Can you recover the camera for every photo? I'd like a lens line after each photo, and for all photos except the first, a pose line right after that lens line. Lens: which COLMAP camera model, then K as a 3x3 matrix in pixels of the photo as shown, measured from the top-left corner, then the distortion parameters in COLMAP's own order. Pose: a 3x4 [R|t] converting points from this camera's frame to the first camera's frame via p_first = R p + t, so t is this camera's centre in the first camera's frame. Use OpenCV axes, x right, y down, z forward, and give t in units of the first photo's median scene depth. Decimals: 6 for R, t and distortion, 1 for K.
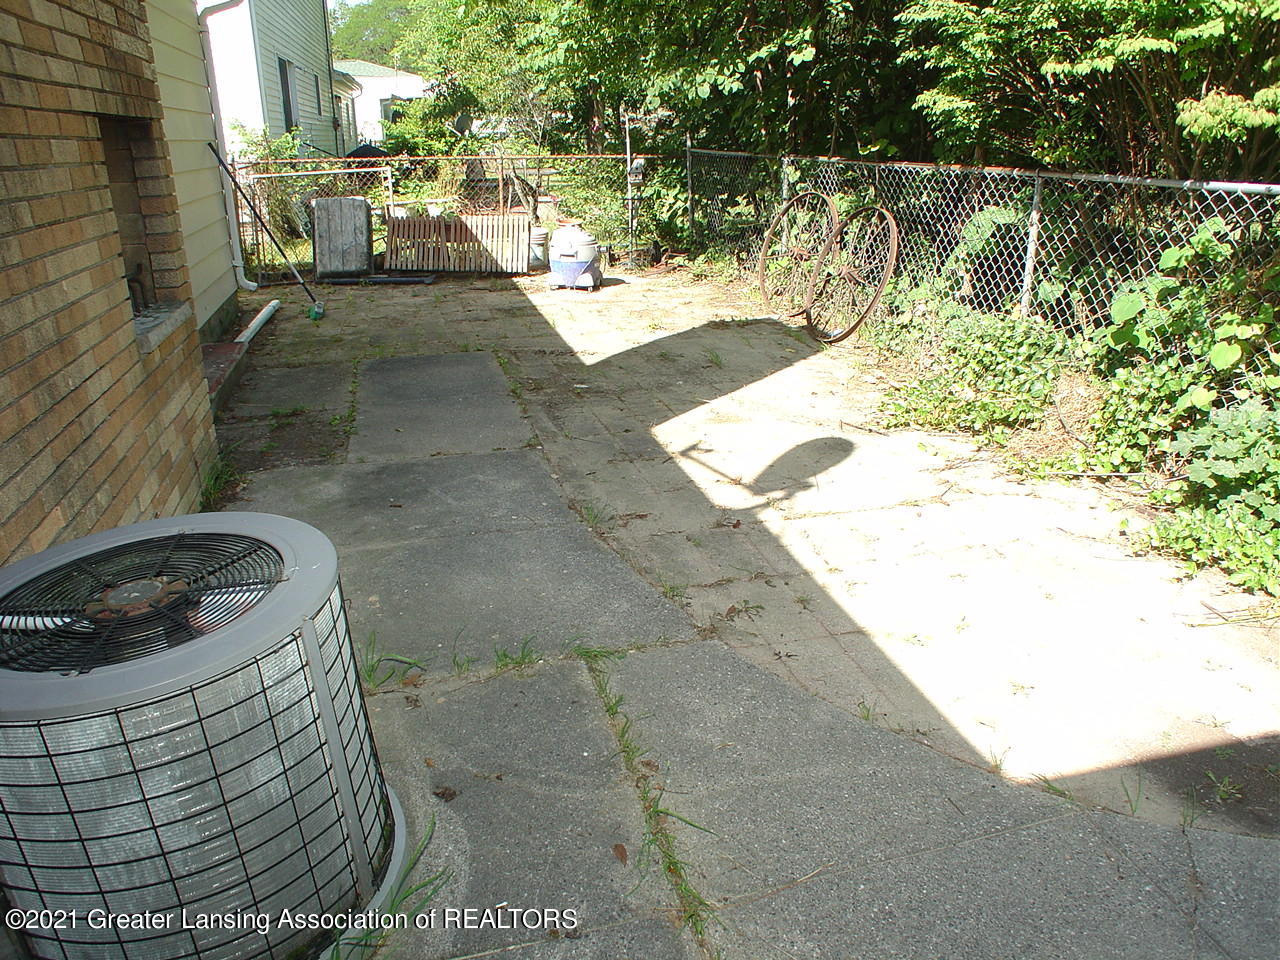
lens RADIAL K [[924.6, 0, 640.0], [0, 924.6, 480.0], [0, 0, 1]] dist [-0.178890, 0.119546]
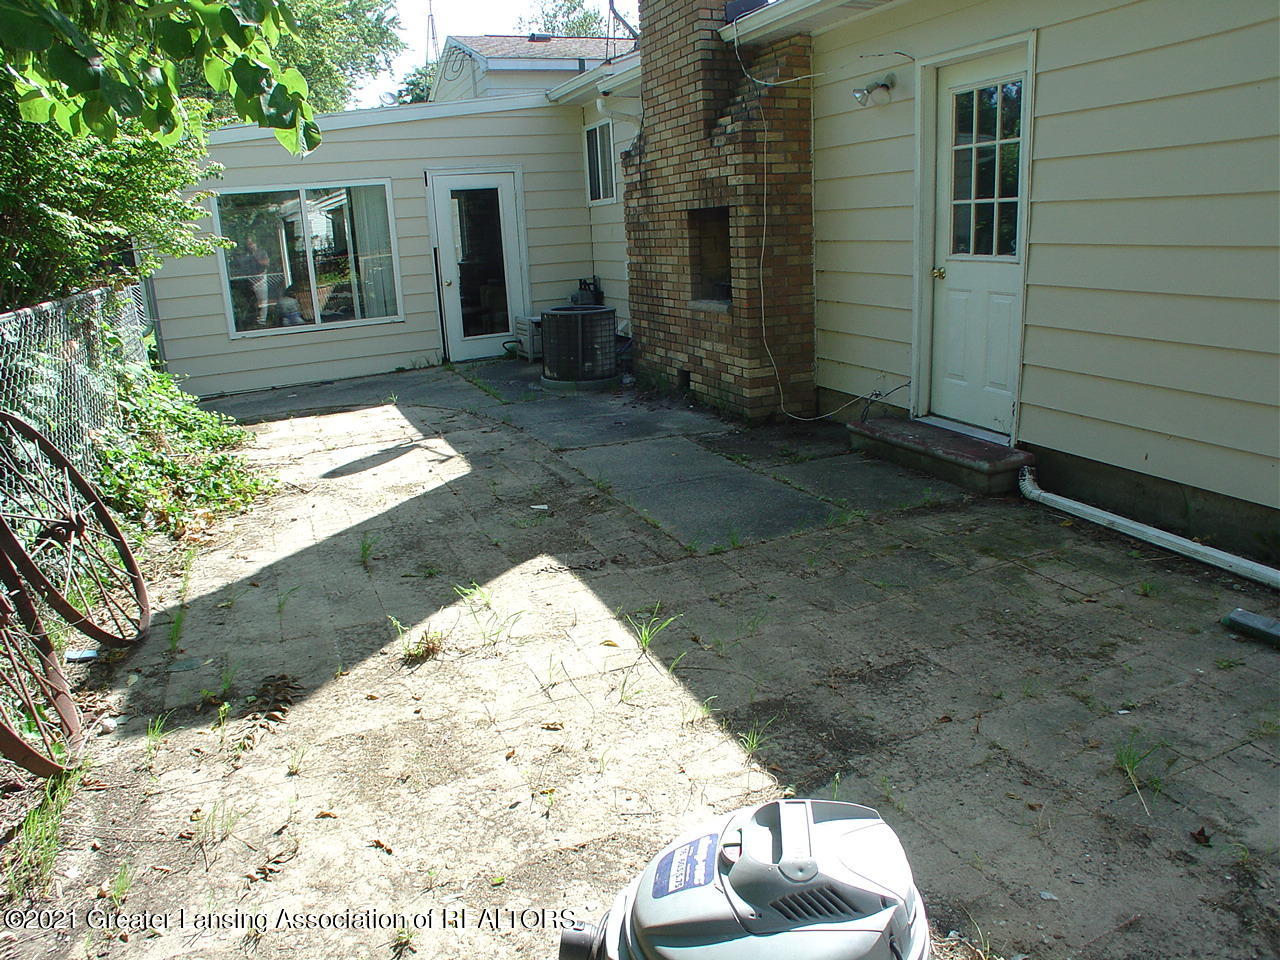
lens RADIAL K [[924.6, 0, 640.0], [0, 924.6, 480.0], [0, 0, 1]] dist [-0.178890, 0.119546]
pose [[-0.989905, 0.085873, -0.112754, -0.062152], [0.001827, 0.803217, 0.595684, -0.669905], [0.141720, 0.589465, -0.795265, 1.734359]]
